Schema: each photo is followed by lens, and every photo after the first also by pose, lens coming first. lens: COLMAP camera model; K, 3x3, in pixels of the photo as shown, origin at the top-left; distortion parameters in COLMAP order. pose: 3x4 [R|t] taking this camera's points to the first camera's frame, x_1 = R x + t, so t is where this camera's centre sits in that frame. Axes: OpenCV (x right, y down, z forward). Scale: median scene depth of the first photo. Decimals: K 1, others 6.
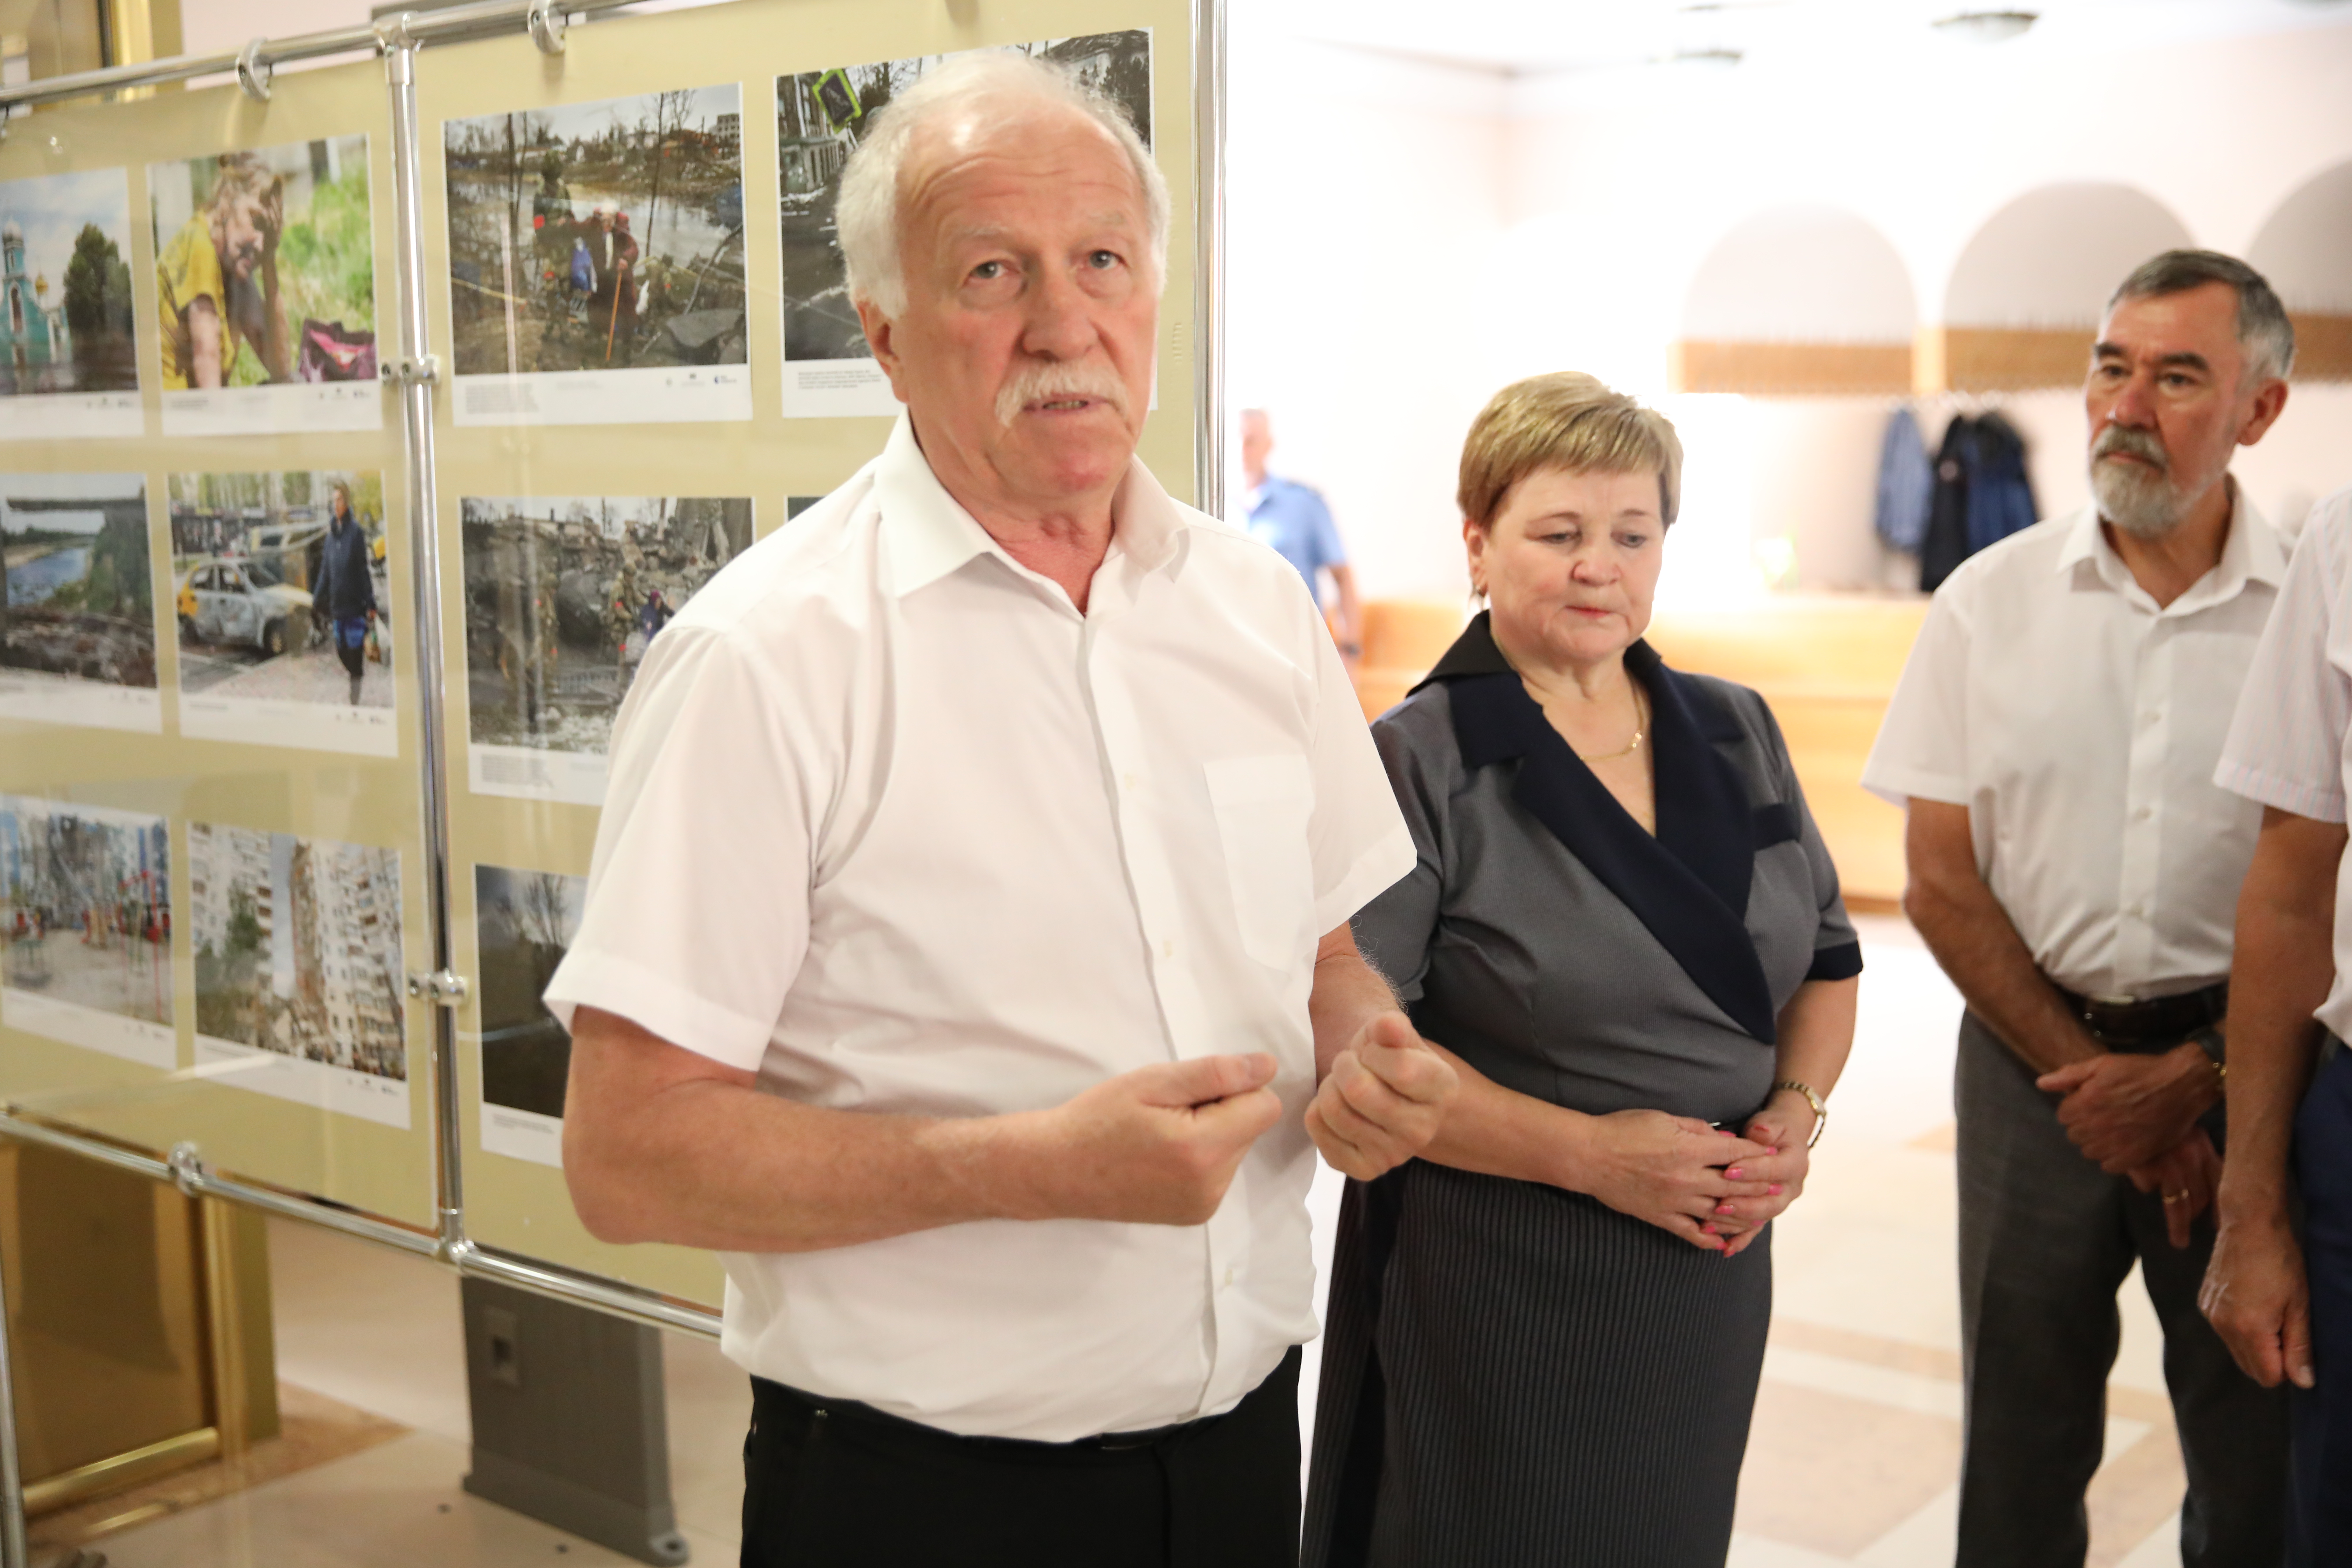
lens RADIAL K [[2607.5, 0, 1175.5], [0, 2607.5, 786.9], [0, 0, 1]] dist [0.009598, 0.000000]
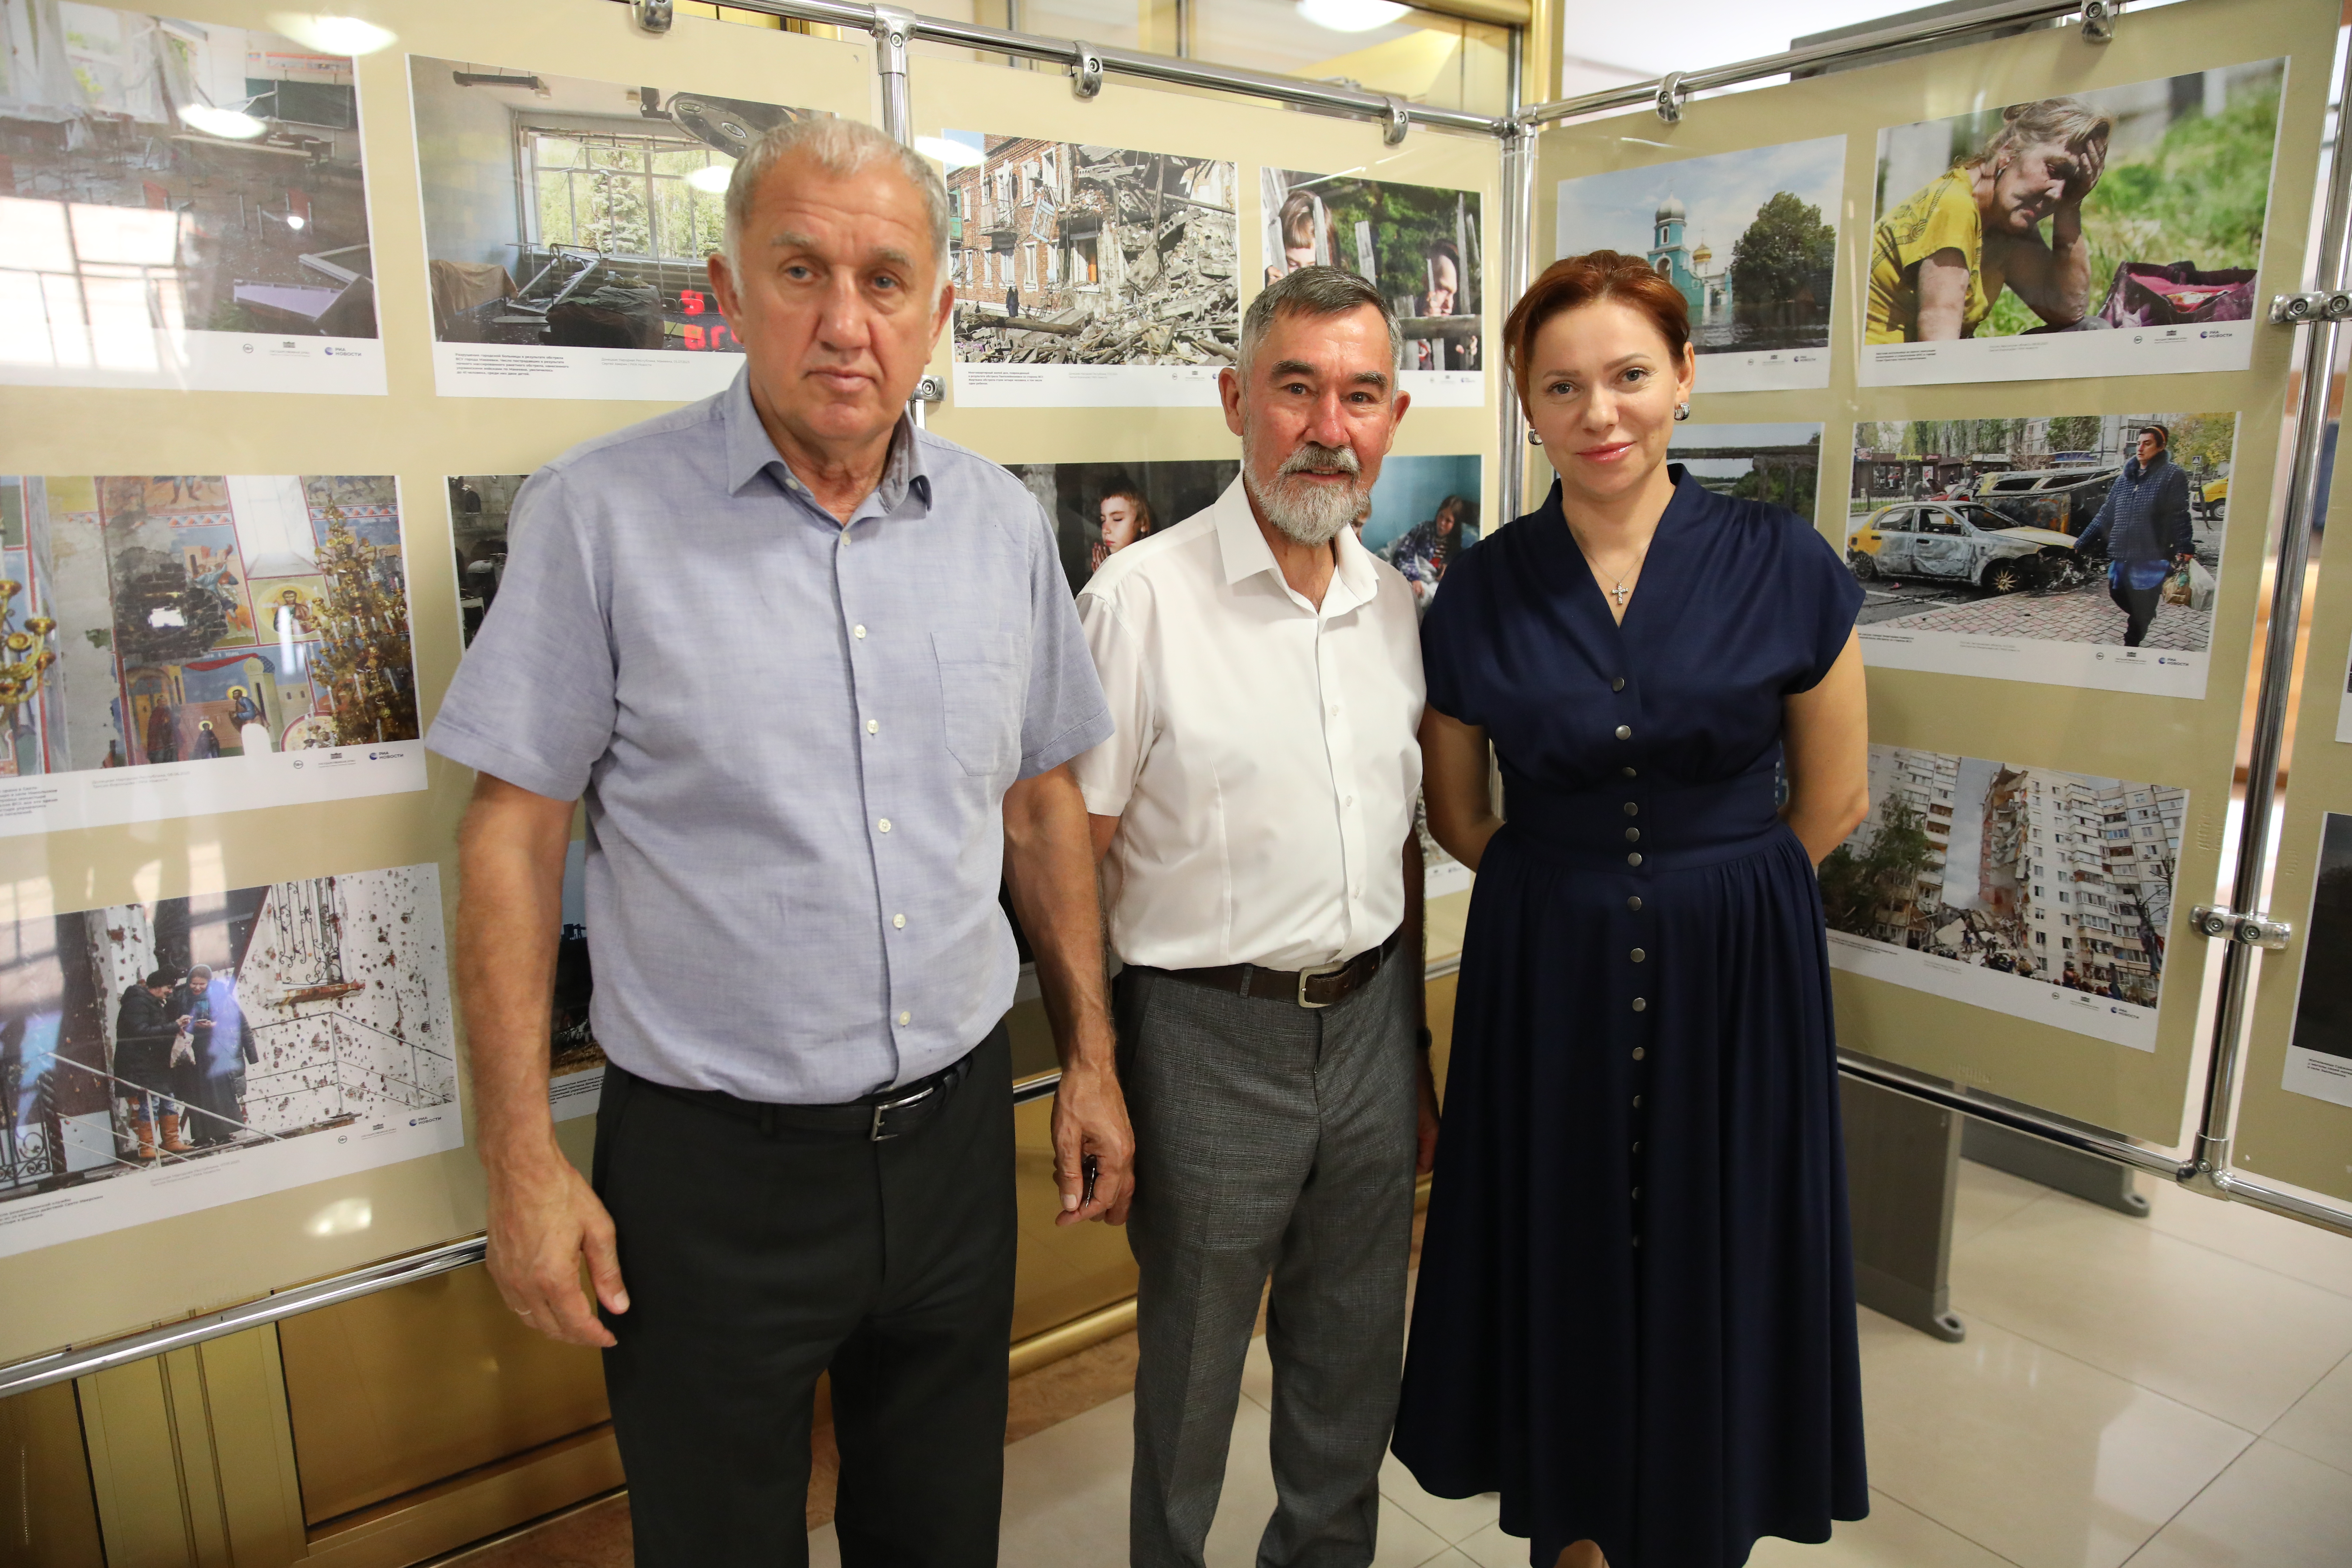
lens RADIAL K [[1563.1, 0, 1171.8], [0, 1563.1, 783.2], [0, 0, 1]] dist [-0.000685, 0.004028]
pose [[0.968872, 0.058253, -0.240610, -0.563203], [-0.038816, 0.995646, 0.084747, -0.015545], [0.244499, -0.072769, 0.966915, 0.322167]]
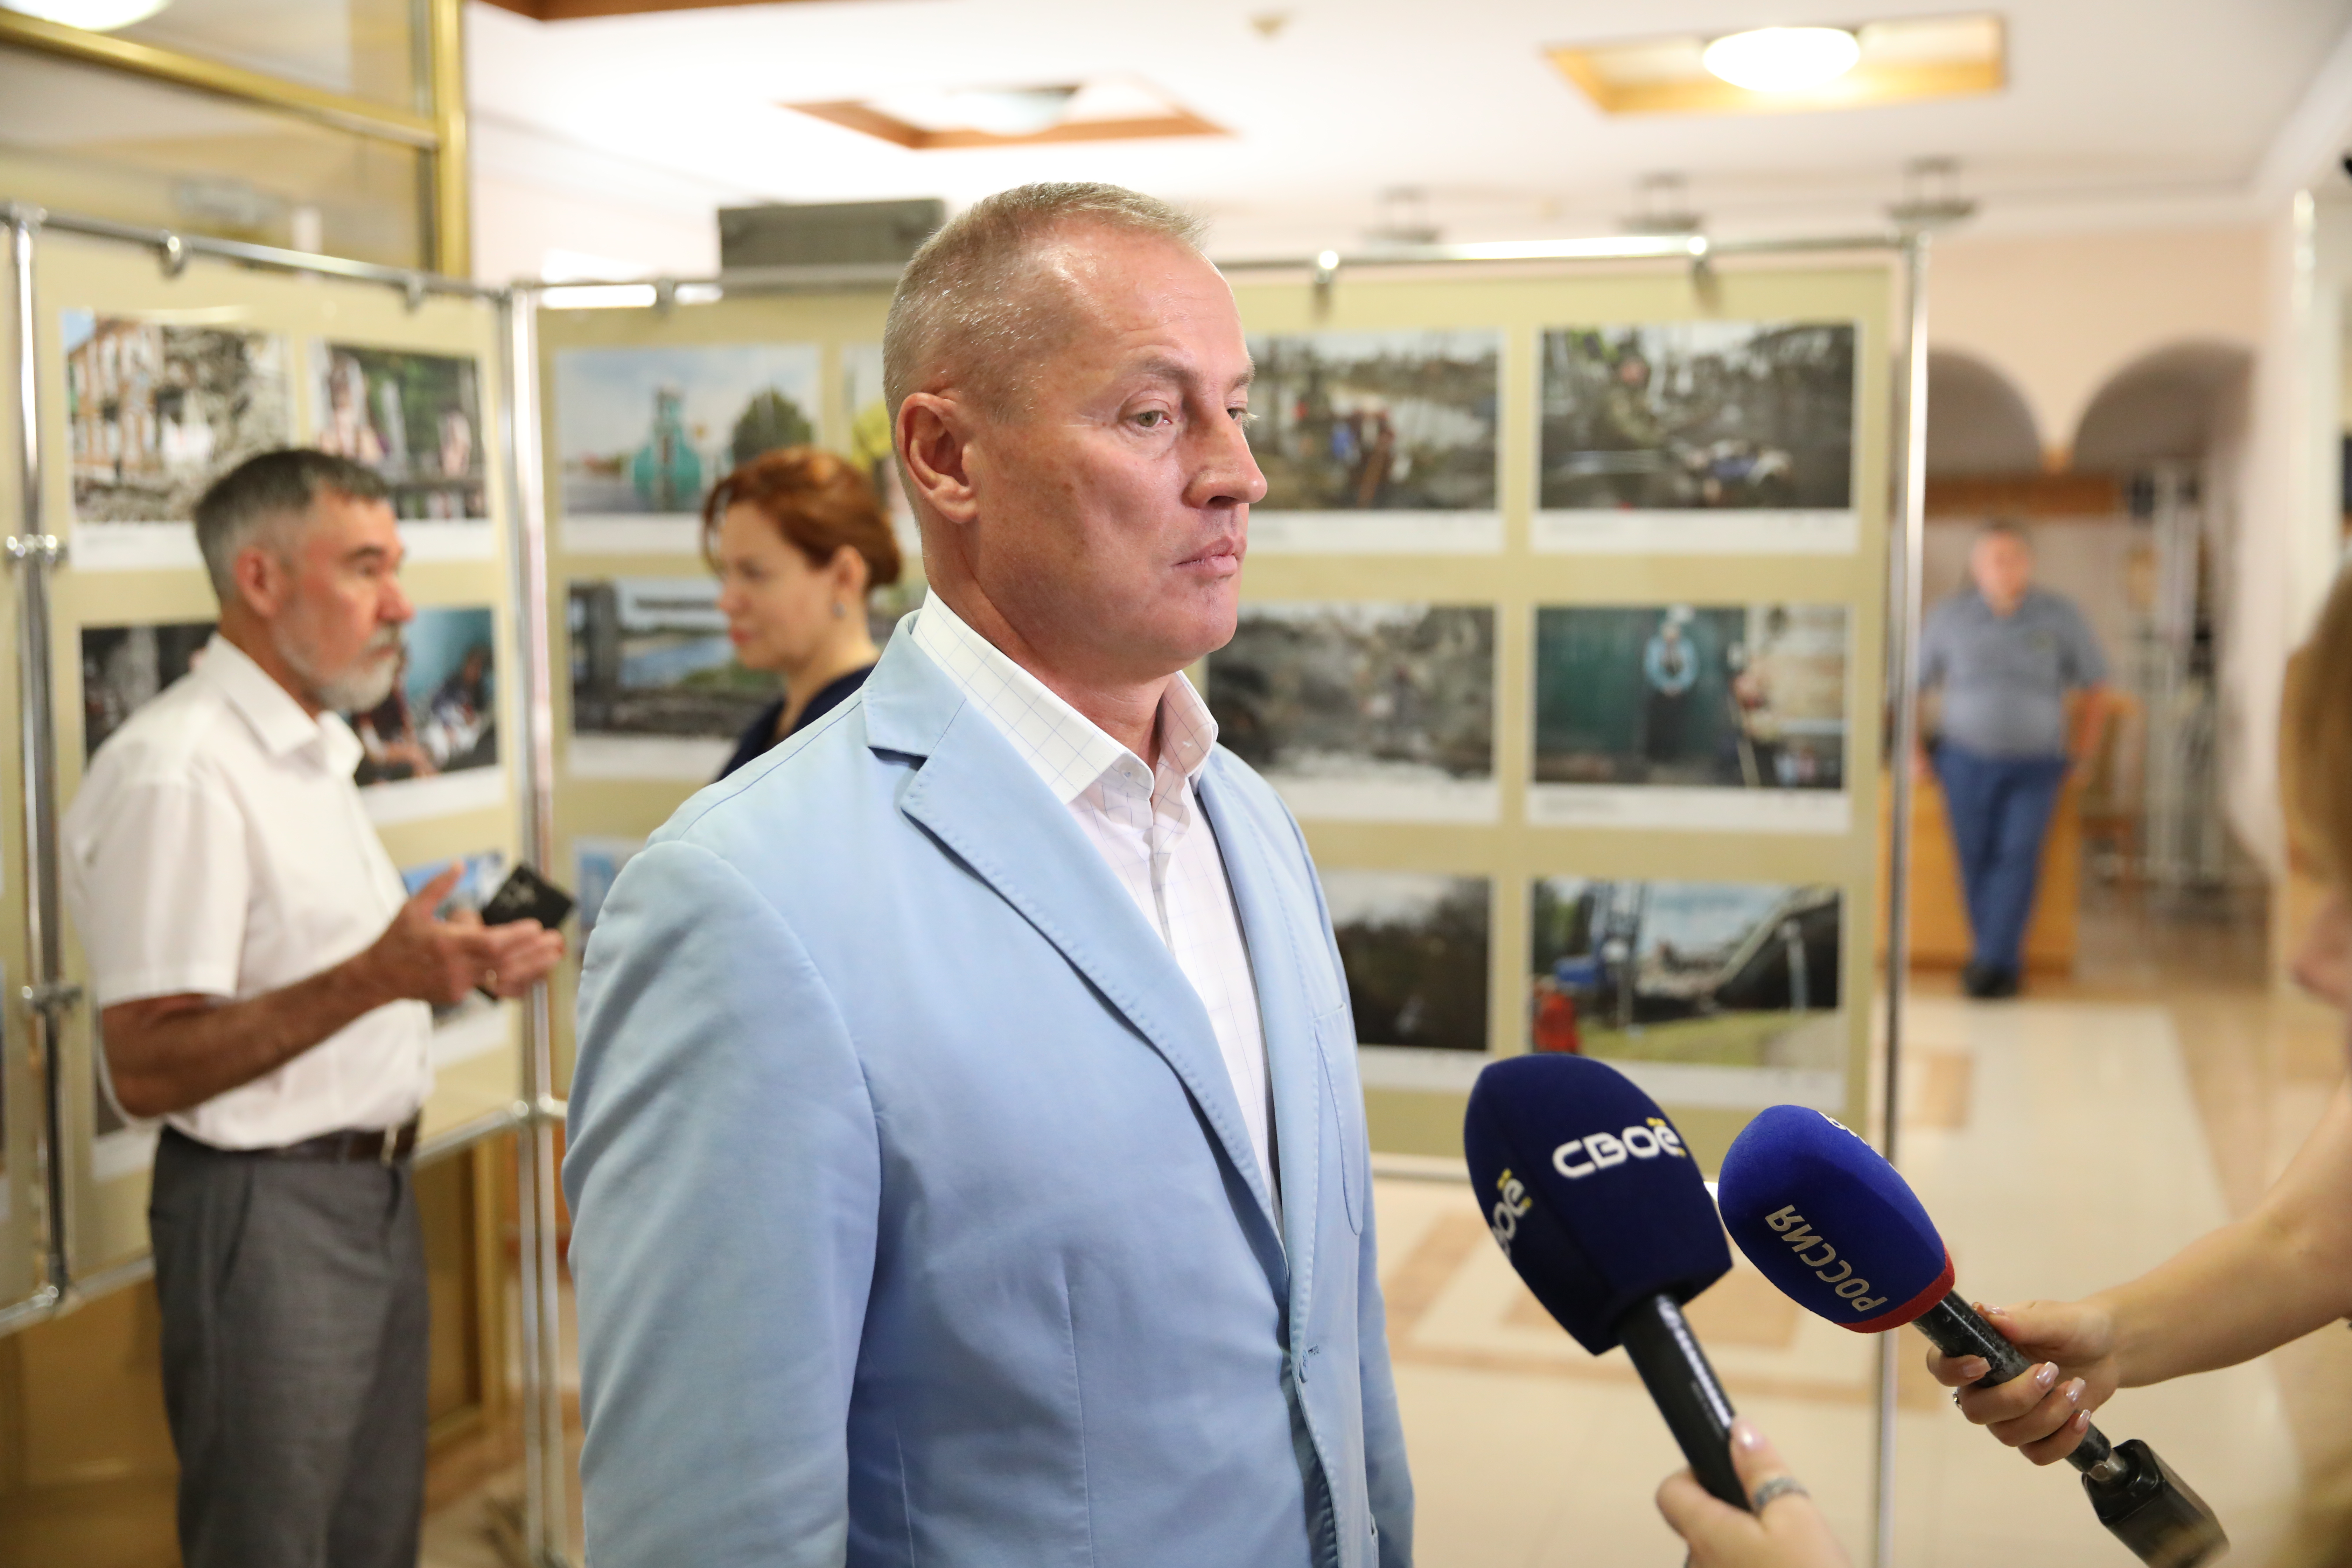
lens RADIAL K [[2607.5, 0, 1172.4], [0, 2607.5, 779.7], [0, 0, 1]] dist [0.009598, 0.000000]
pose [[0.935954, -0.015859, 0.351766, -0.782045], [0.031433, 0.998760, -0.038607, 0.037293], [-0.350718, 0.047191, 0.935291, -0.292920]]
